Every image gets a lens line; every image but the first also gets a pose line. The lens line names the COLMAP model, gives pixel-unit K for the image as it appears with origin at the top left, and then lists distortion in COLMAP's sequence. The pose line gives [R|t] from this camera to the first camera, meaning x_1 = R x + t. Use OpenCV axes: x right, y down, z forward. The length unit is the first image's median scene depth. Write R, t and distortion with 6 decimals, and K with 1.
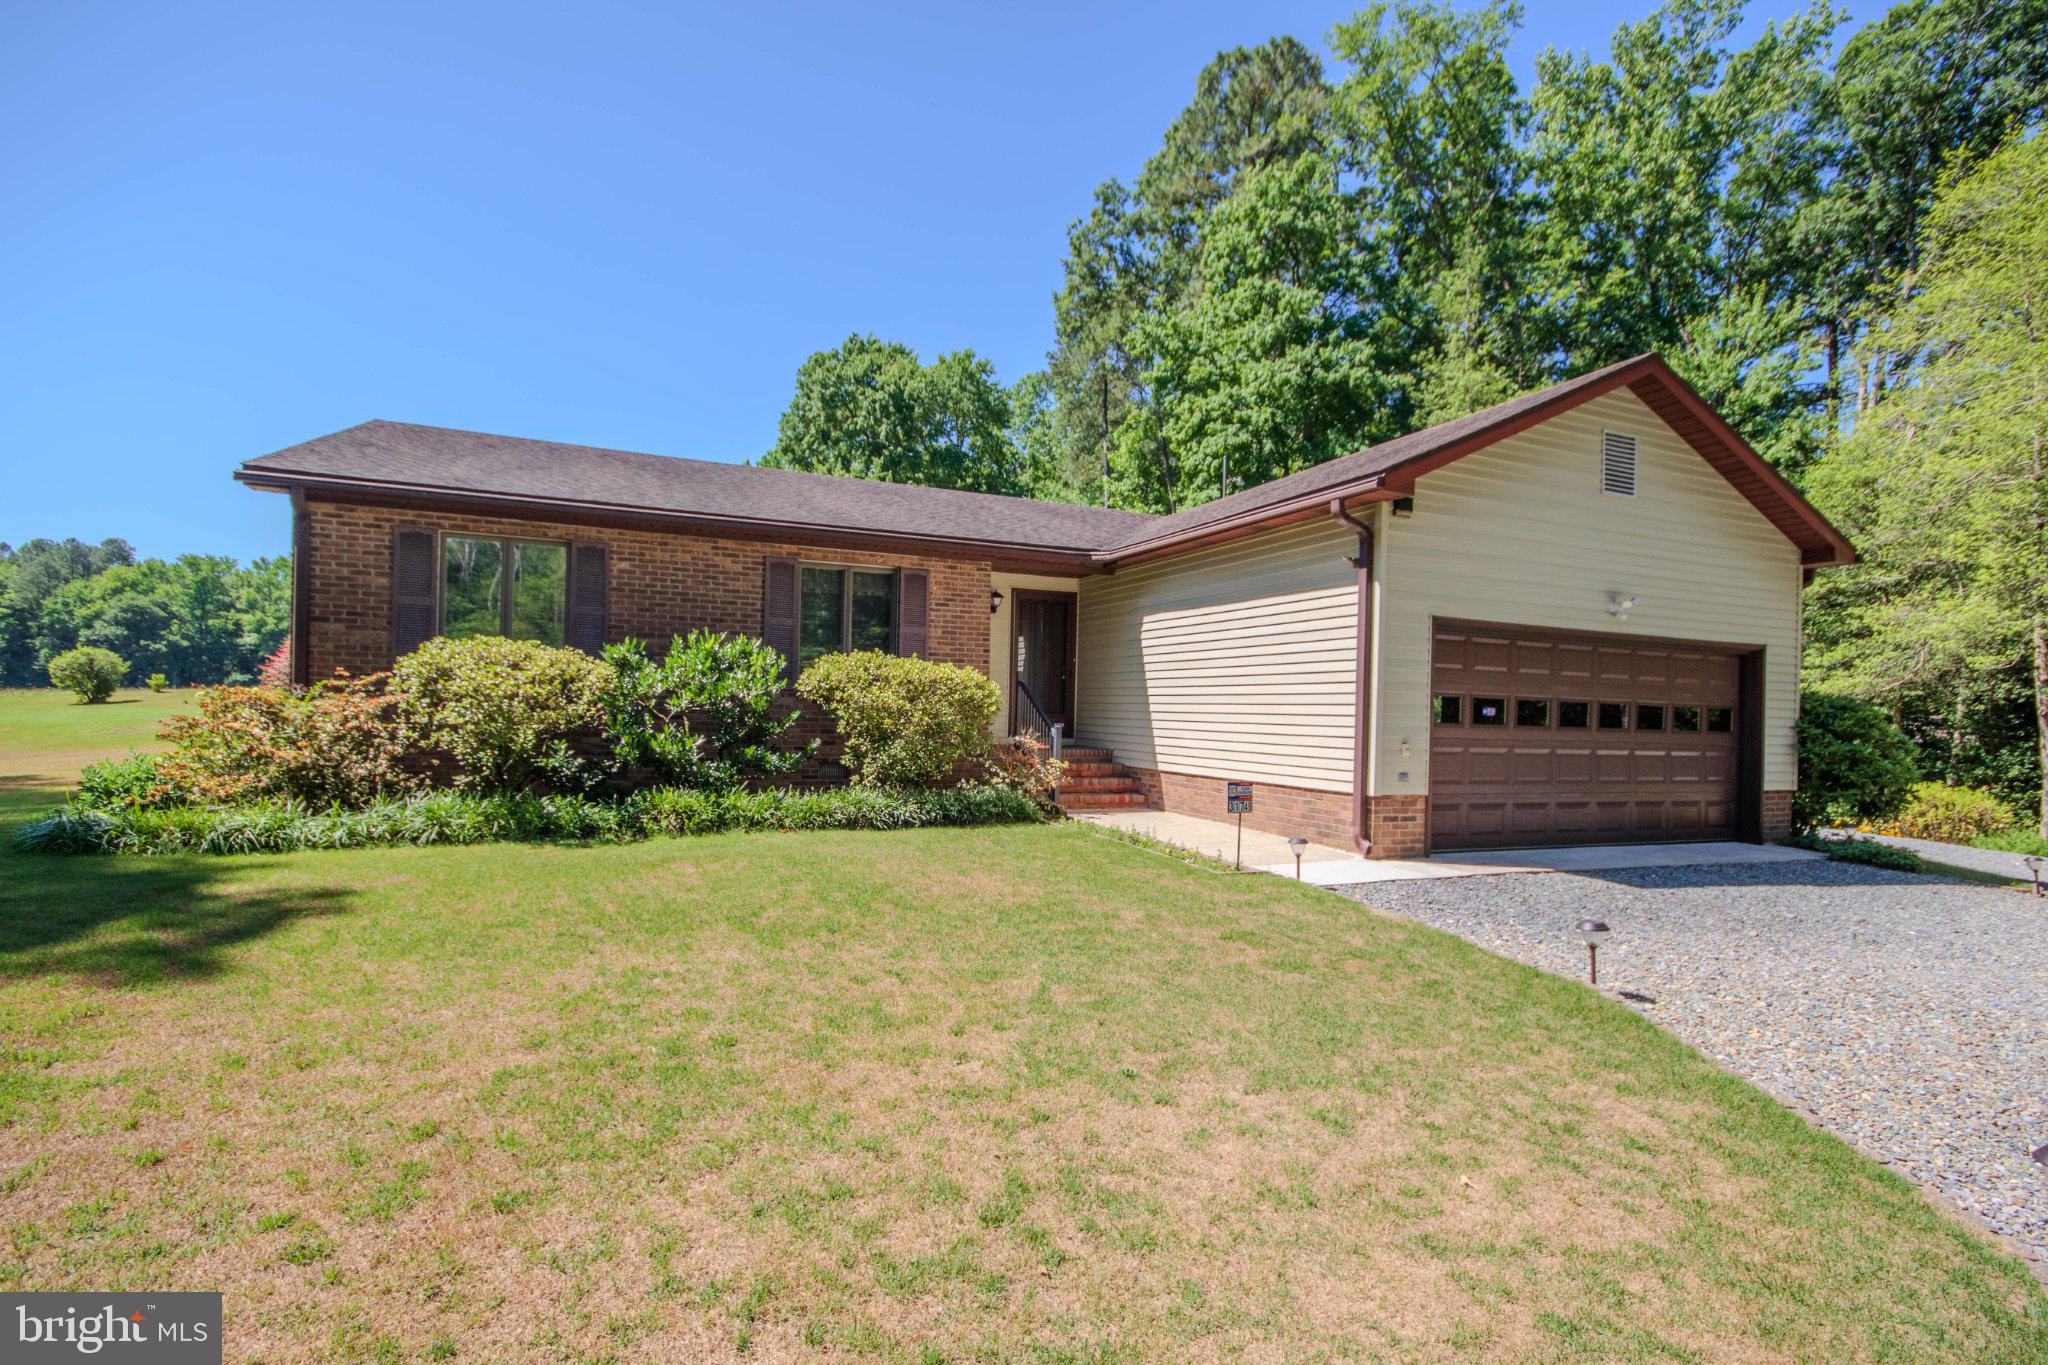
lens RADIAL K [[982.5, 0, 1021.0], [0, 982.5, 714.7], [0, 0, 1]] dist [-0.002612, 0.000007]
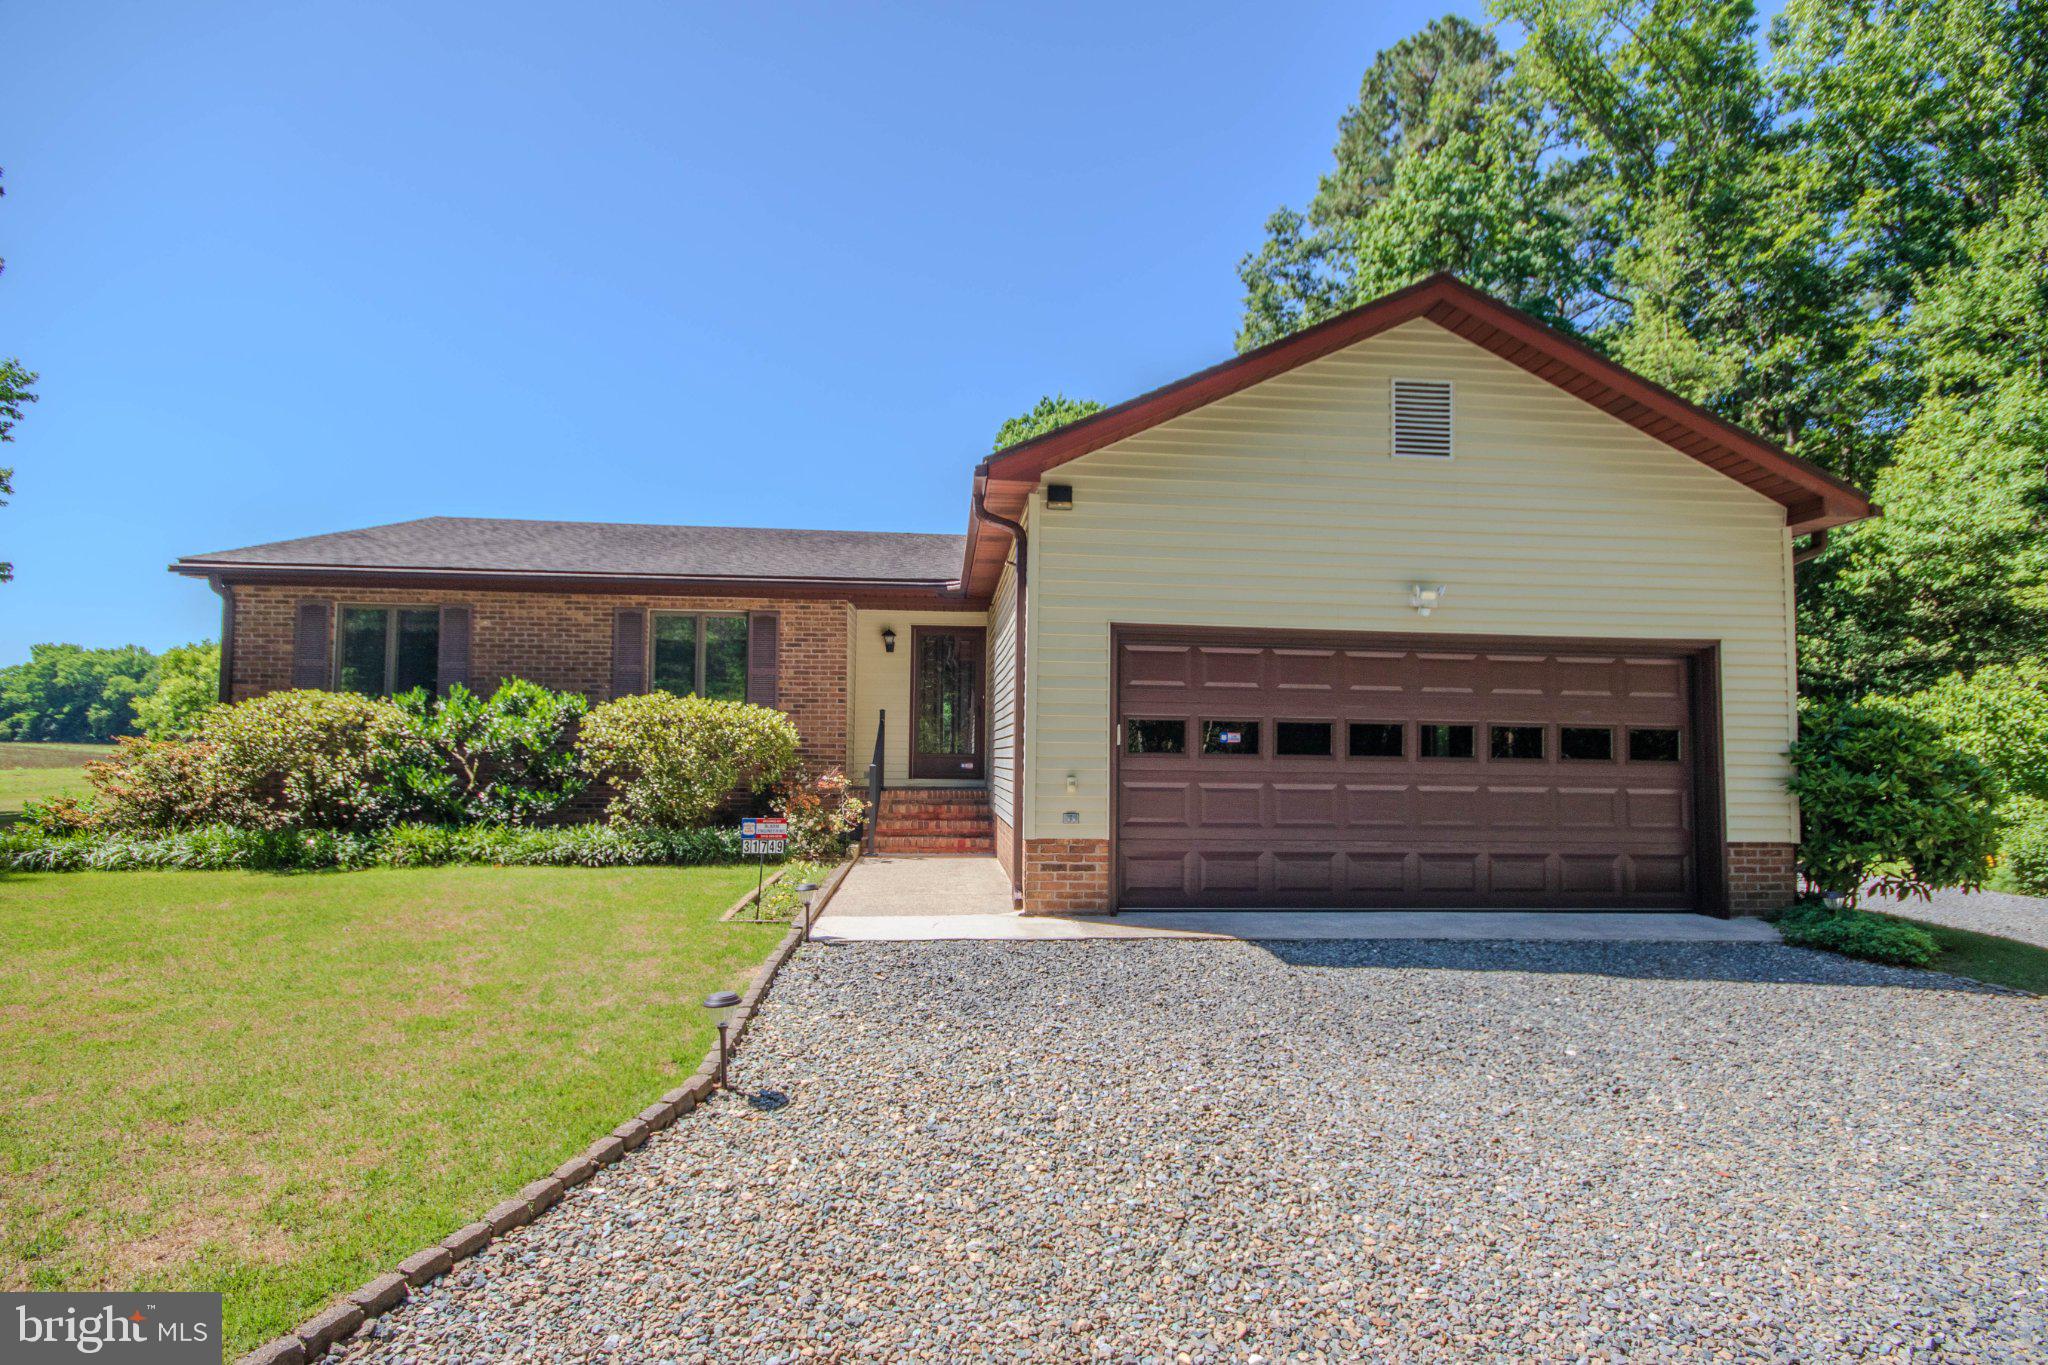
lens RADIAL K [[966.5, 0, 1029.7], [0, 966.5, 714.4], [0, 0, 1]] dist [-0.003251, -0.001942]
pose [[0.947626, -0.029017, -0.318062, 0.517140], [0.011808, 0.998366, -0.055903, 0.018114], [0.319164, 0.049219, 0.946420, 0.172788]]
